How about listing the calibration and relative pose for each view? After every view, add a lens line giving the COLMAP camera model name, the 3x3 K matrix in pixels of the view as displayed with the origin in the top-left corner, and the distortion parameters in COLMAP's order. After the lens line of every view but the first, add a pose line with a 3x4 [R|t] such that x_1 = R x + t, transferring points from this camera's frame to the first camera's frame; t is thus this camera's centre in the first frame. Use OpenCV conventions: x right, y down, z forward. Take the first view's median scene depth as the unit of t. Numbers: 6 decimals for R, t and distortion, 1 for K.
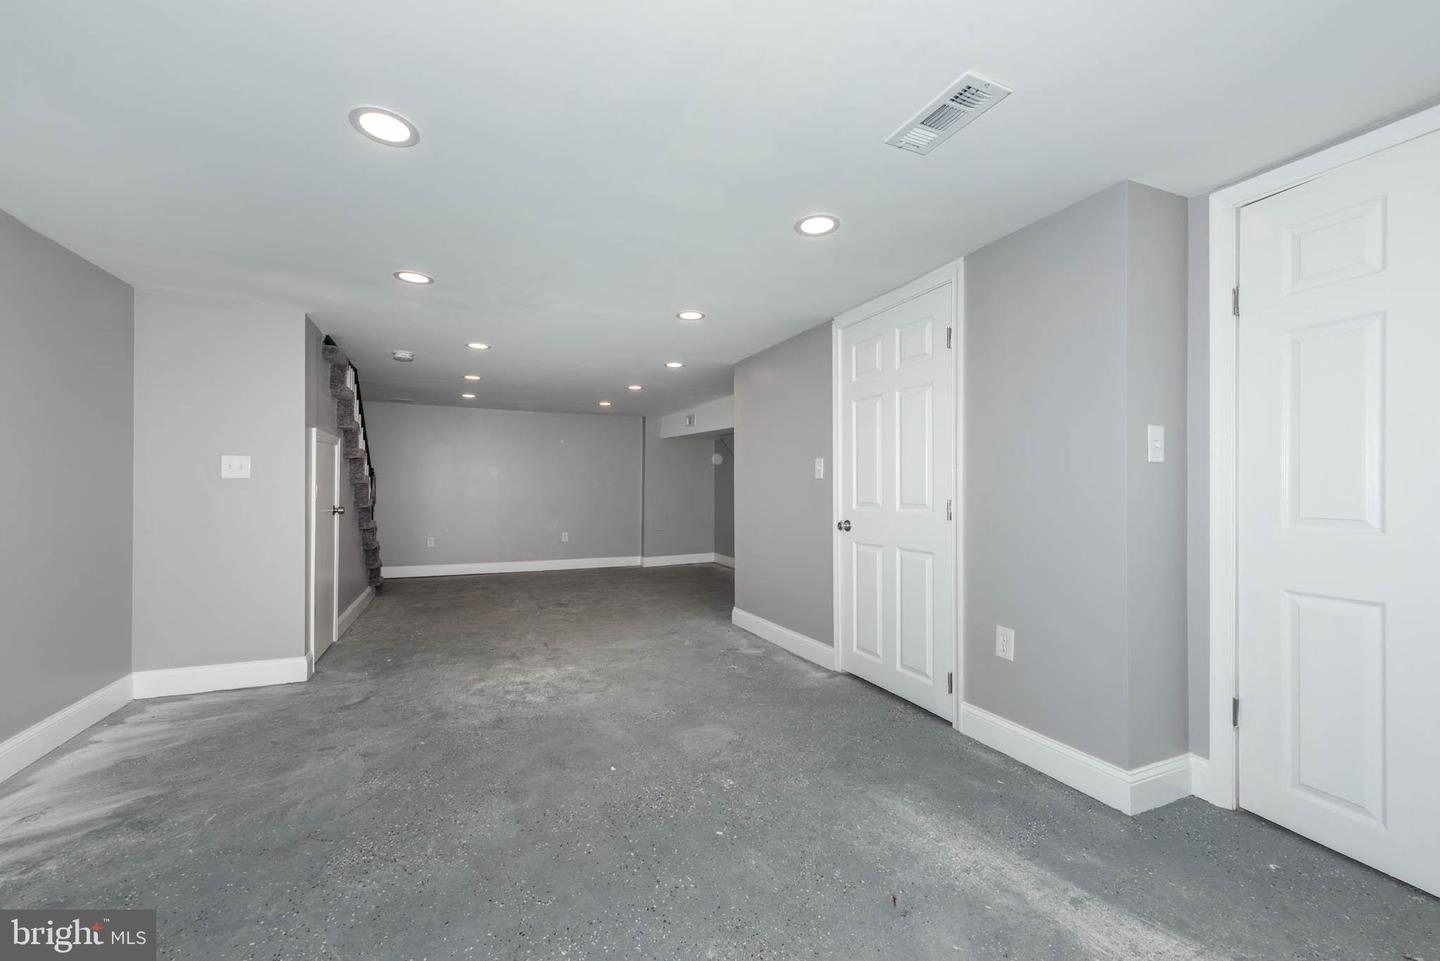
lens RADIAL K [[593.3, 0, 719.0], [0, 593.3, 483.1], [0, 0, 1]] dist [0.003738, -0.000045]
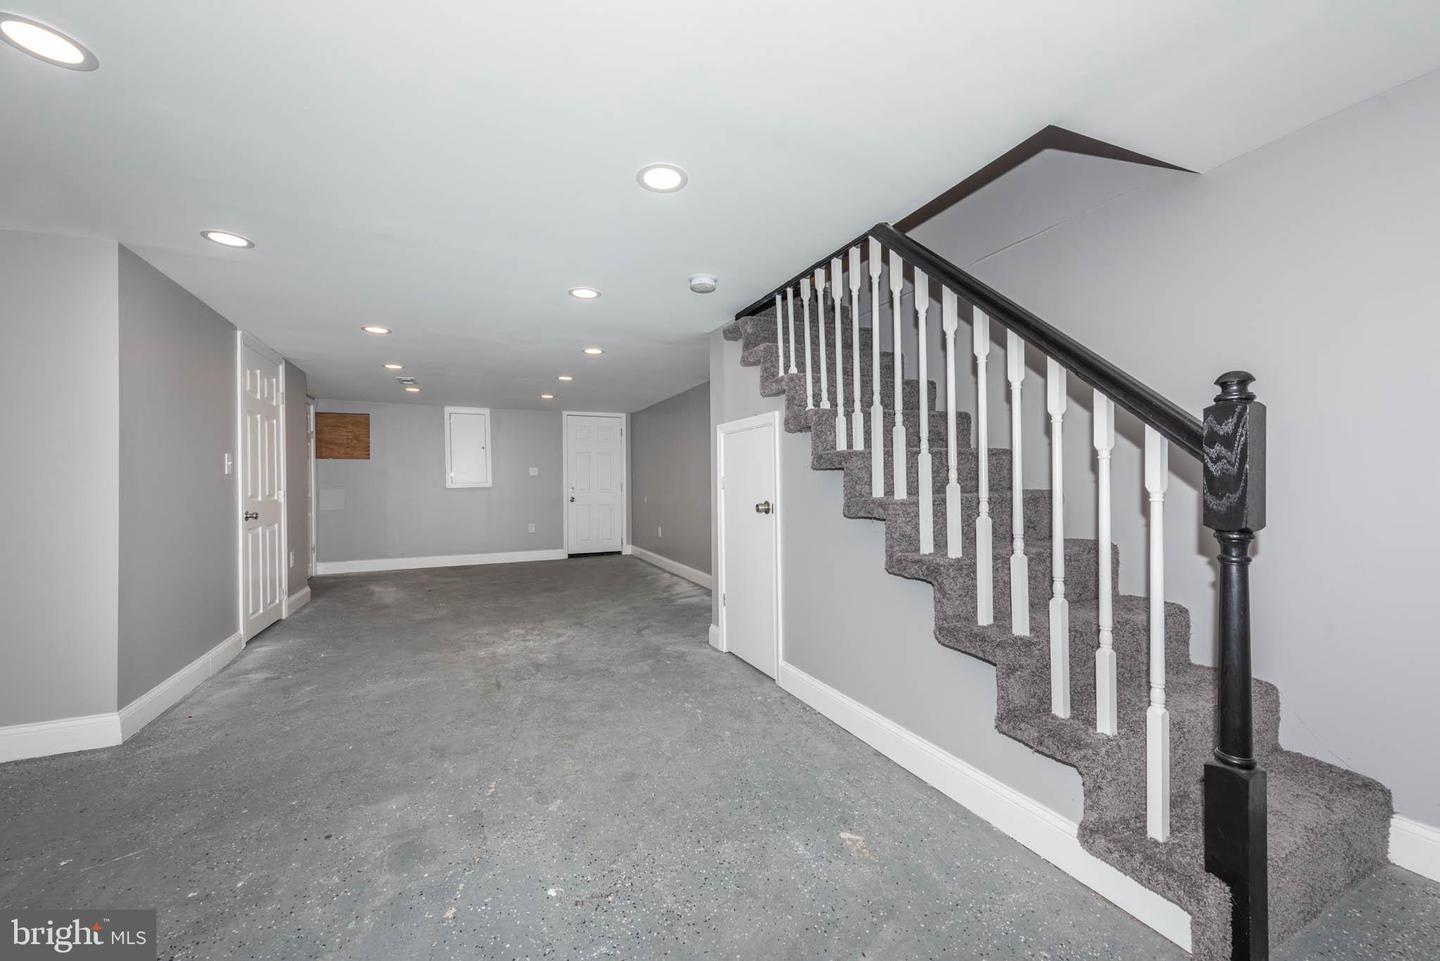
lens RADIAL K [[593.3, 0, 721.4], [0, 593.3, 485.2], [0, 0, 1]] dist [0.003738, -0.000045]
pose [[-0.999968, 0.007958, -0.001199, -0.663214], [0.007970, 0.999921, -0.009763, 0.027356], [0.001122, -0.009772, -0.999952, 2.018399]]
